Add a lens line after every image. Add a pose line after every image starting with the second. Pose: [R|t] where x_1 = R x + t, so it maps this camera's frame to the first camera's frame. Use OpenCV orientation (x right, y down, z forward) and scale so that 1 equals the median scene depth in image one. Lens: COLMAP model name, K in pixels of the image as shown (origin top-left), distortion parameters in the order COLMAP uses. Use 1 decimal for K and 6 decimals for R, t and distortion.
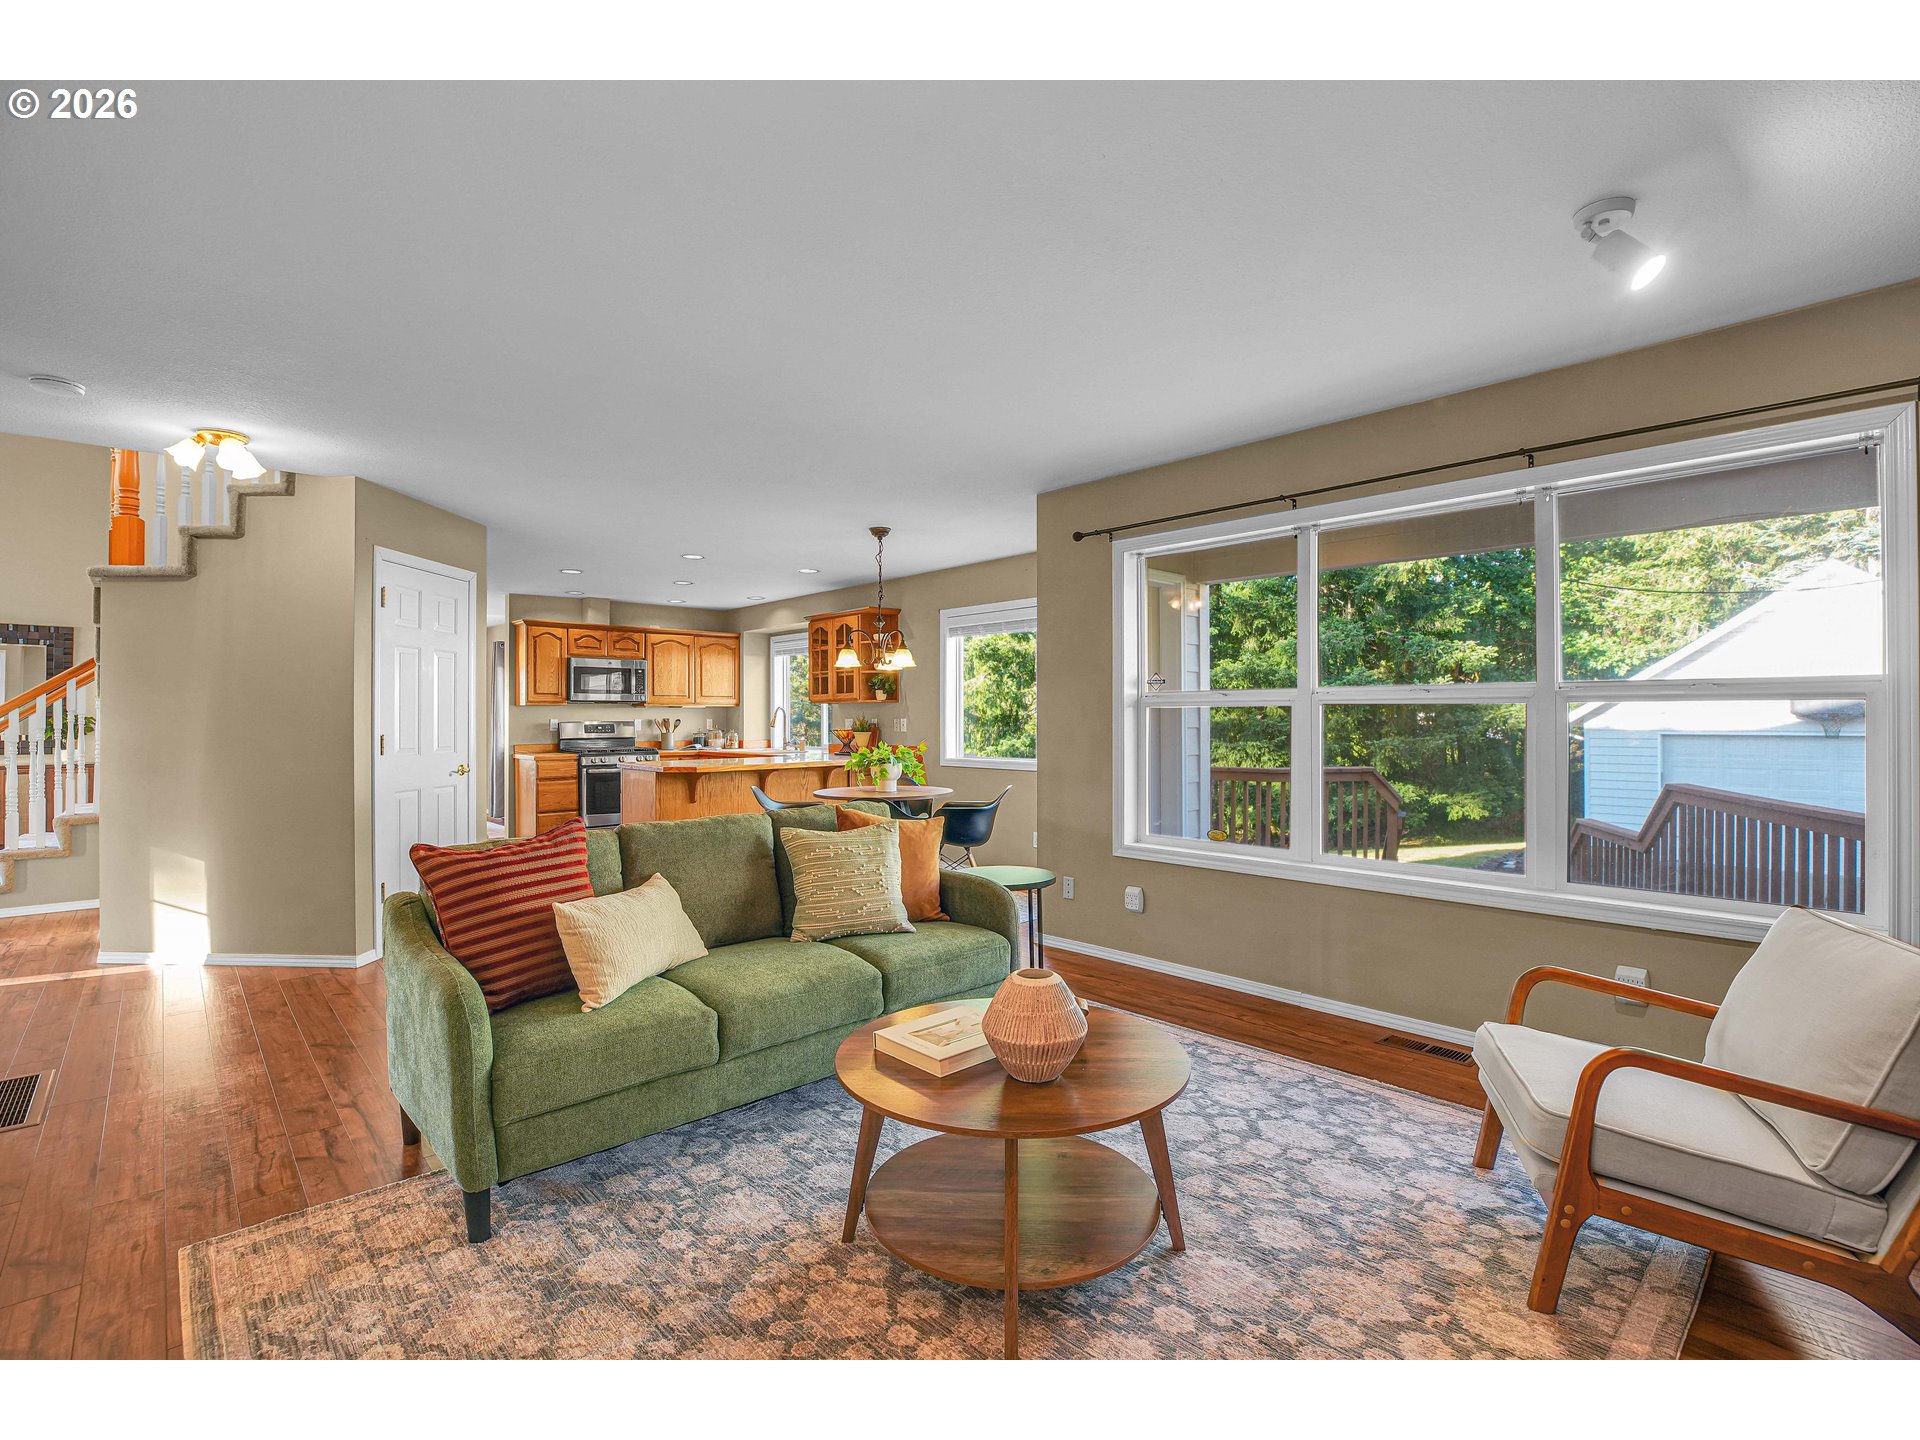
lens RADIAL K [[889.4, 0, 960.0], [0, 889.4, 720.0], [0, 0, 1]] dist [-0.046134, 0.016024]
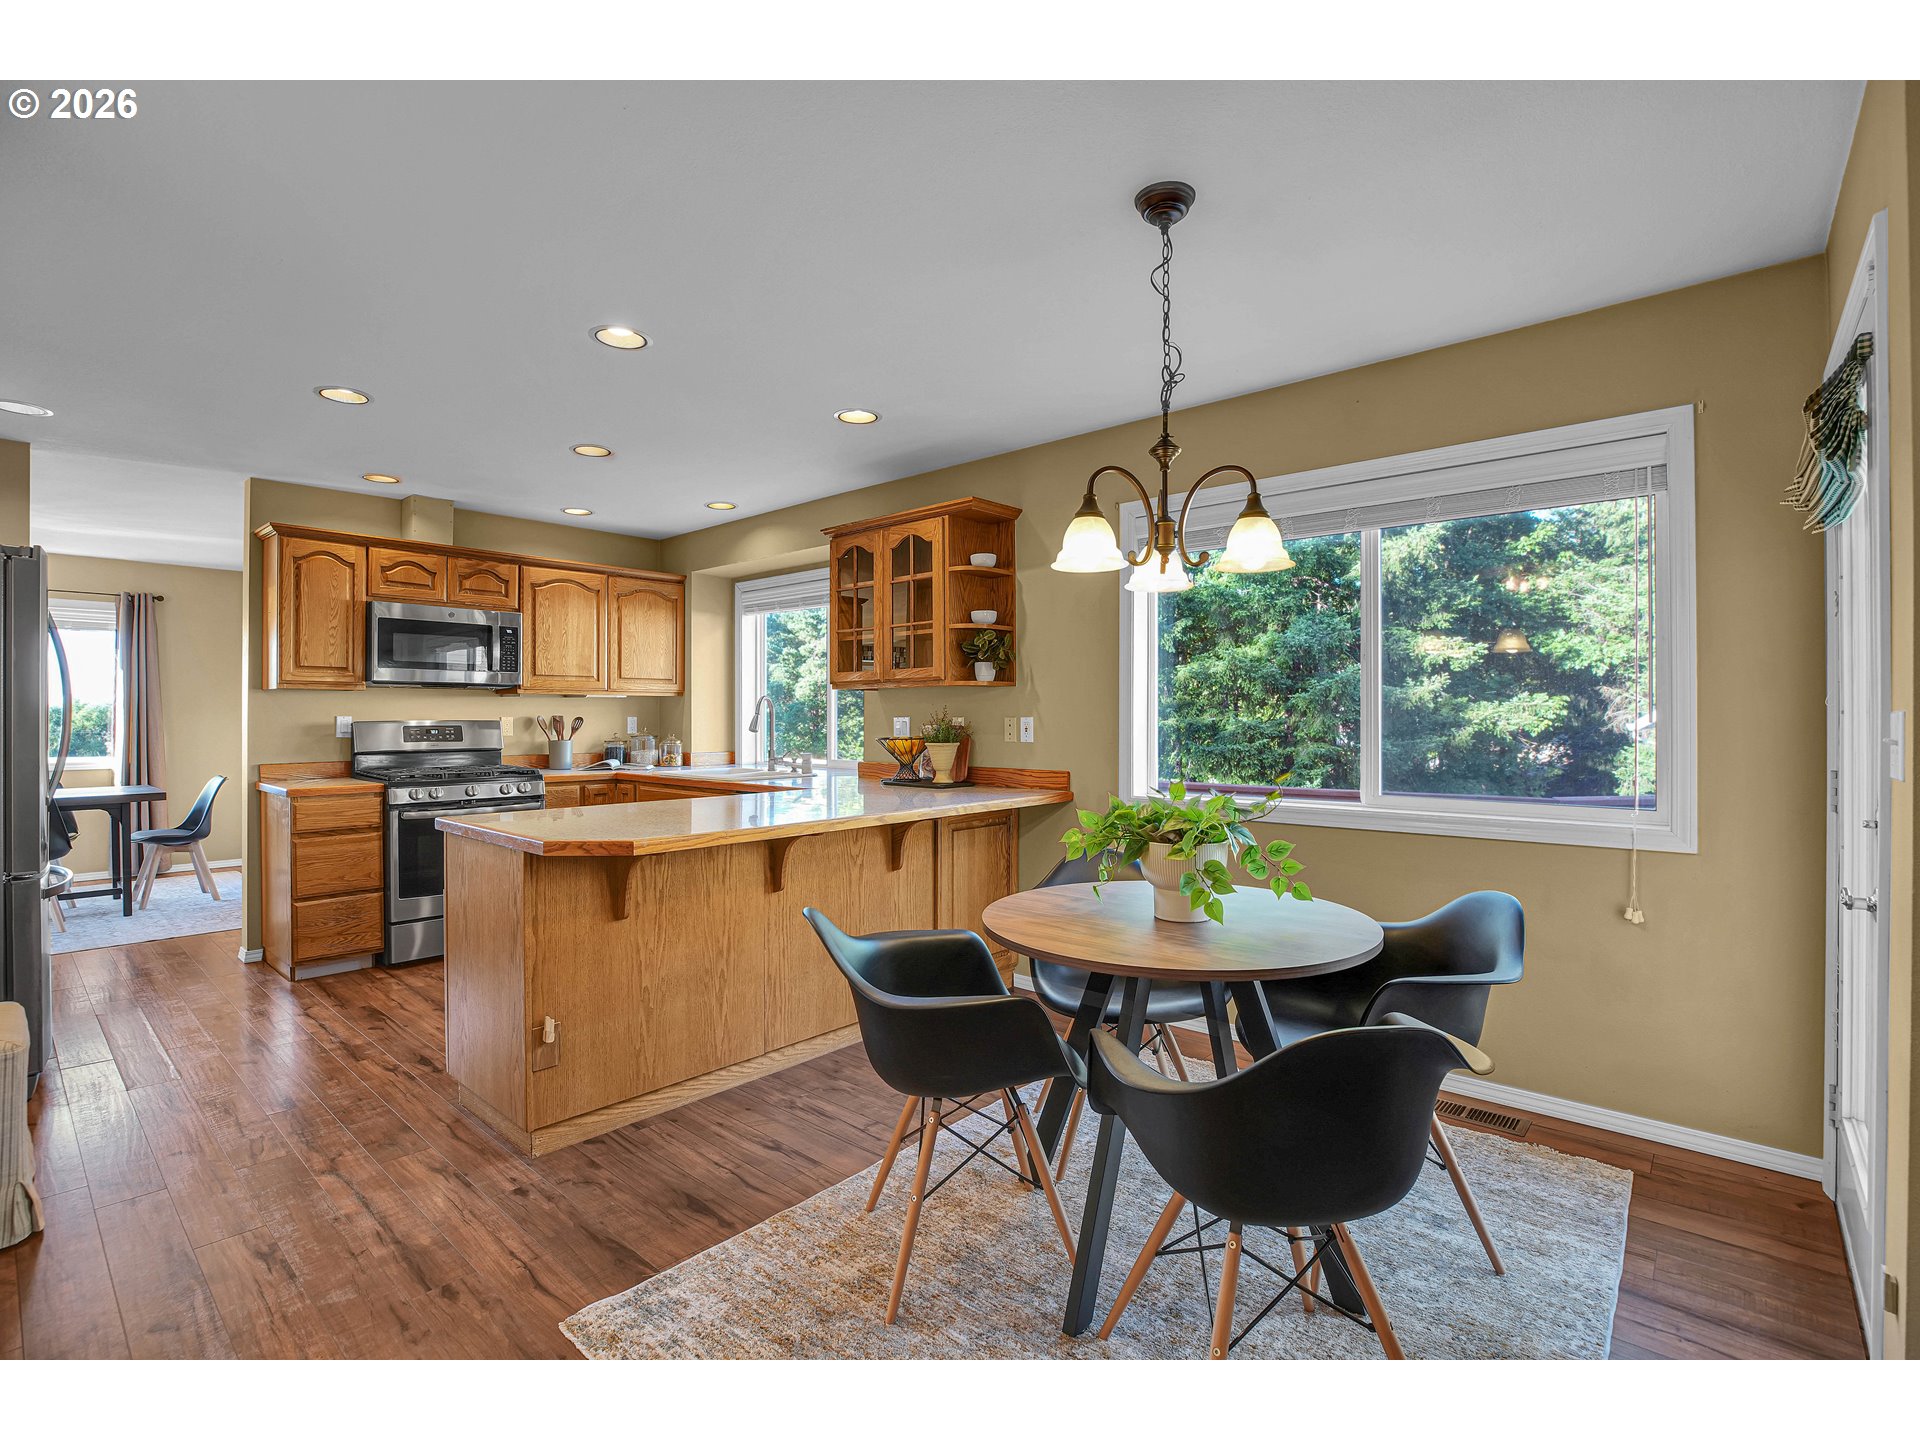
lens RADIAL K [[889.4, 0, 960.0], [0, 889.4, 720.0], [0, 0, 1]] dist [-0.046134, 0.016024]
pose [[0.994683, 0.003531, 0.102922, -0.131458], [-0.003528, 0.999994, -0.000205, 0.000187], [-0.102922, -0.000159, 0.994689, 0.405589]]
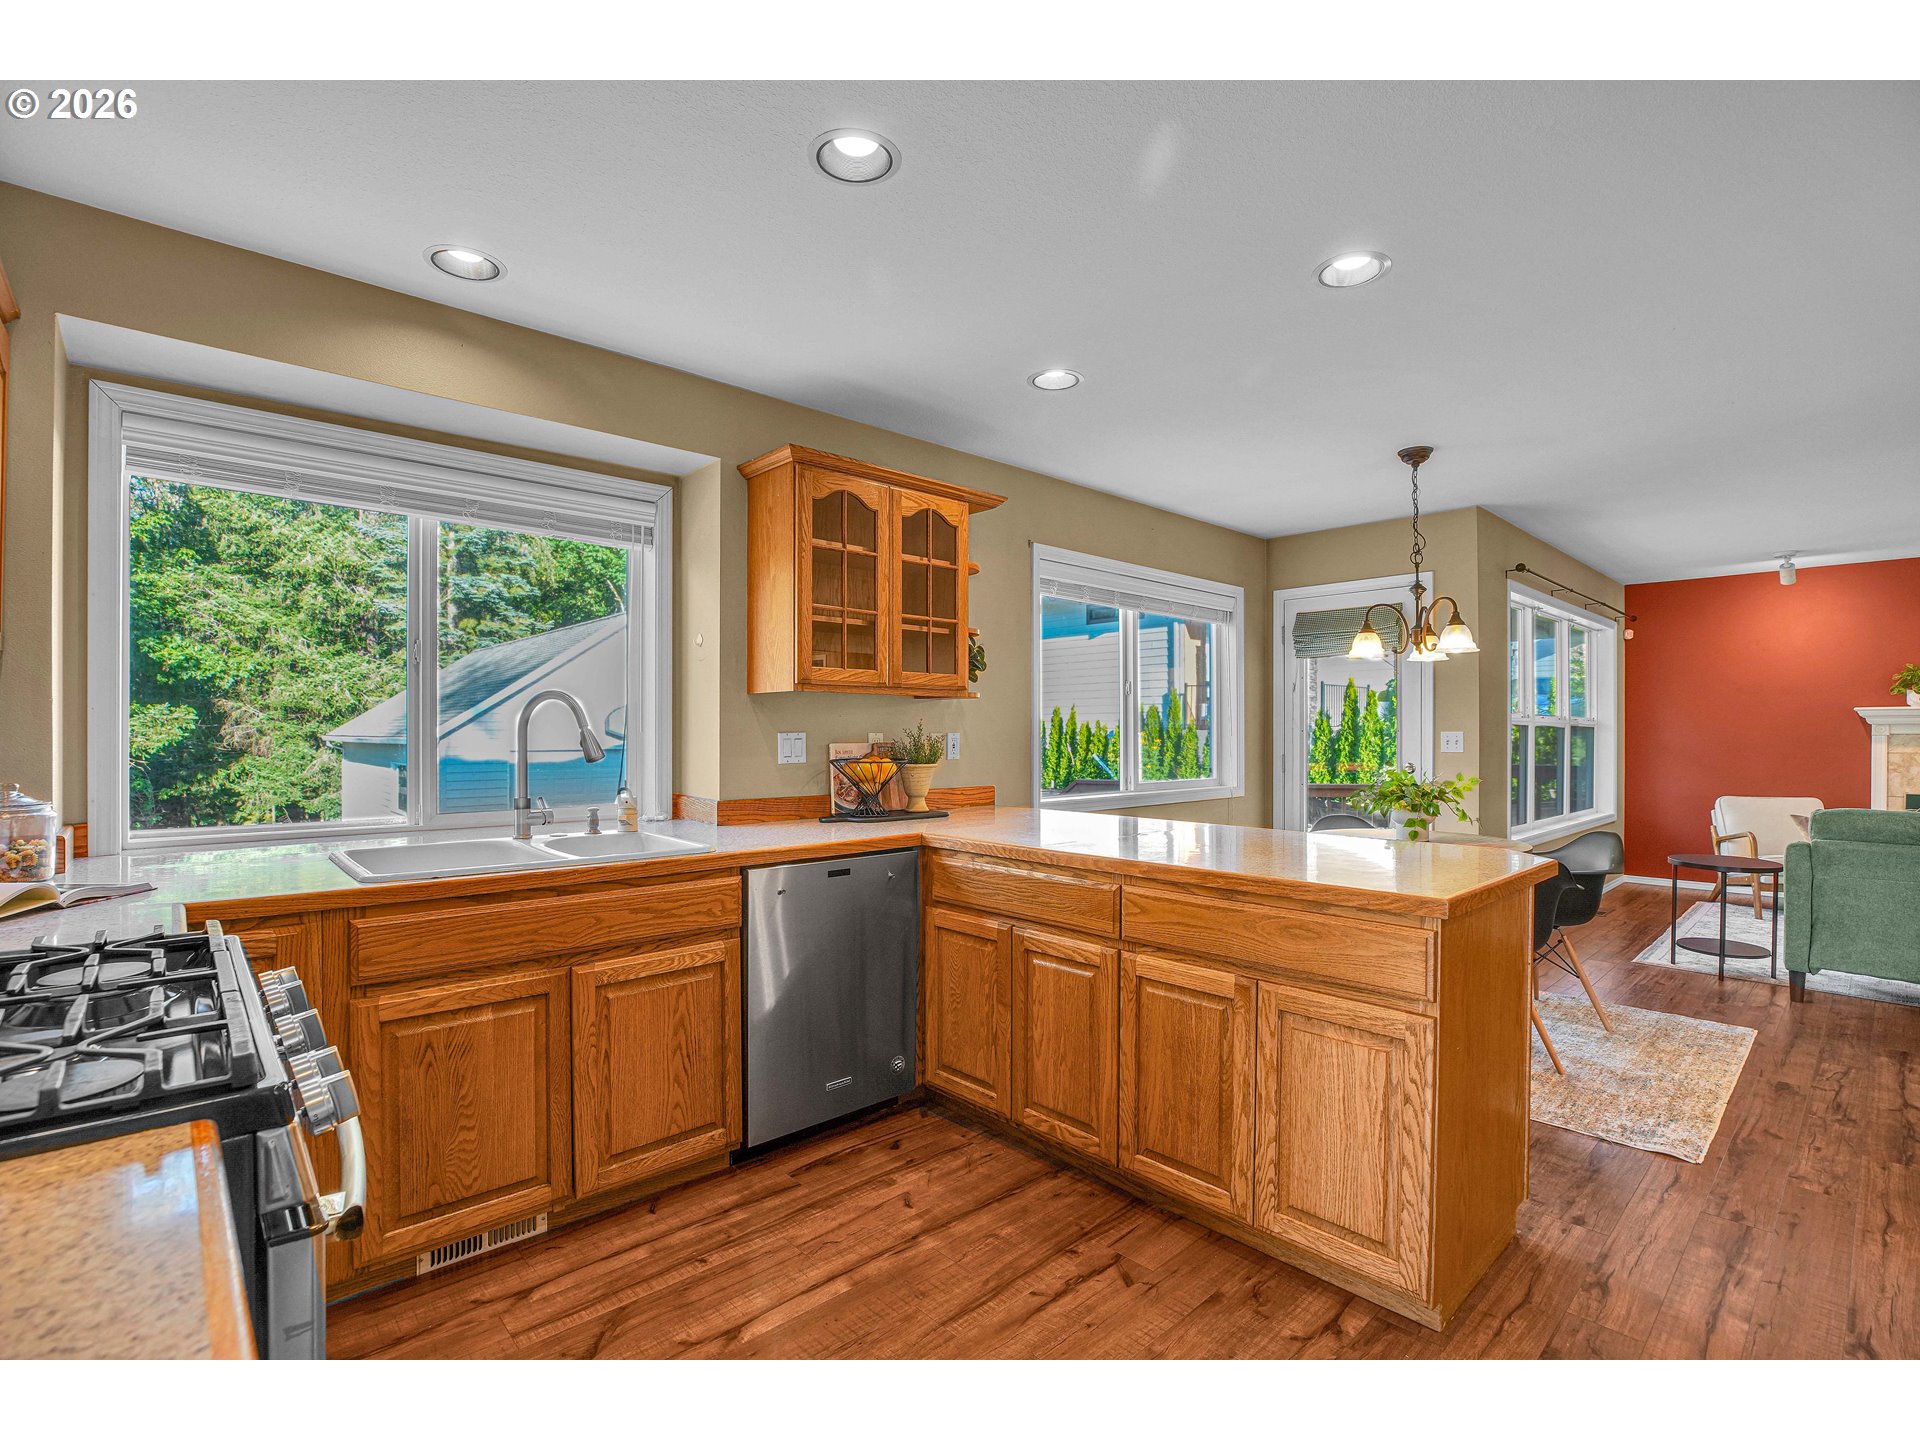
lens RADIAL K [[889.4, 0, 960.0], [0, 889.4, 720.0], [0, 0, 1]] dist [-0.046134, 0.016024]
pose [[-0.006787, 0.015366, 0.999859, -0.472165], [0.005896, 0.999865, -0.015326, -0.000401], [-0.999960, 0.005791, -0.006877, 0.840638]]
